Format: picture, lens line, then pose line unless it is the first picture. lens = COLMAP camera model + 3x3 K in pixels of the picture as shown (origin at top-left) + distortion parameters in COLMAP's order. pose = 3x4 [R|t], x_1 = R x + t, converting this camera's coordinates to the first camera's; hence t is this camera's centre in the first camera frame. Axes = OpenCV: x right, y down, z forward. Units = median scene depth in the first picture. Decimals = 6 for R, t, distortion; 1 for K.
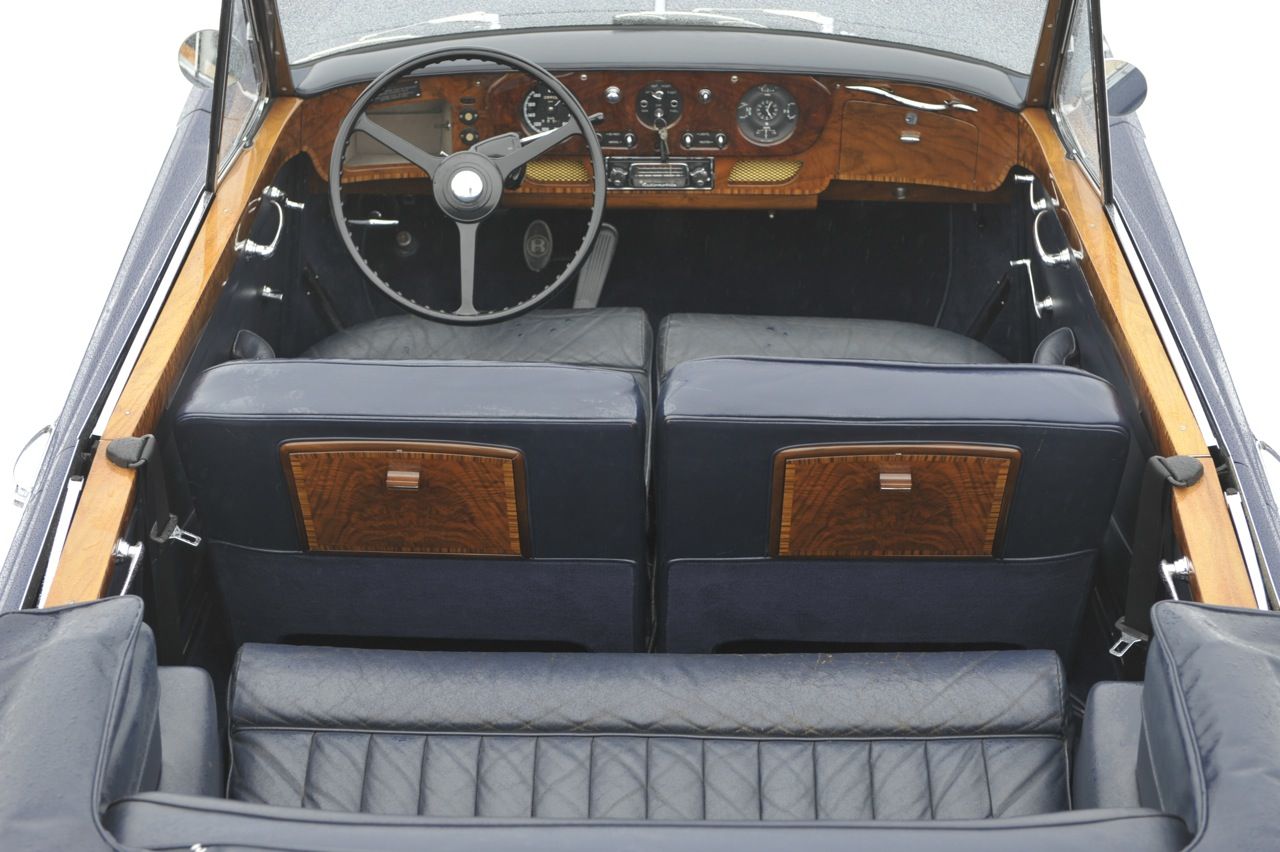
lens RADIAL K [[2320.9, 0, 640.0], [0, 2320.9, 426.0], [0, 0, 1]] dist [0.135161, -0.112357]
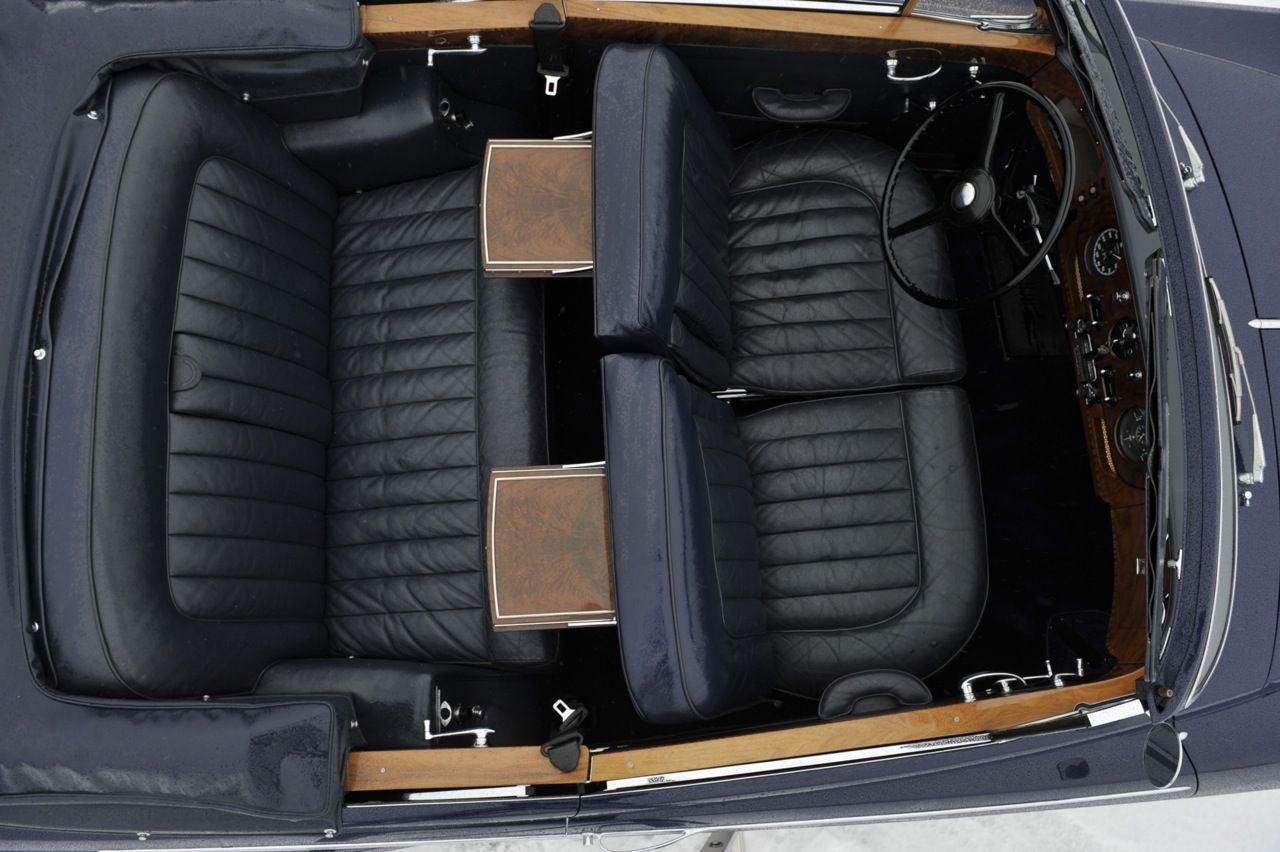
lens RADIAL K [[880.4, 0, 640.0], [0, 880.4, 426.0], [0, 0, 1]] dist [-0.037202, -0.000836]
pose [[0.062751, 0.975734, -0.209776, 0.137491], [-0.607511, 0.204108, 0.767640, -0.346634], [0.791829, 0.079271, 0.605577, 0.627563]]
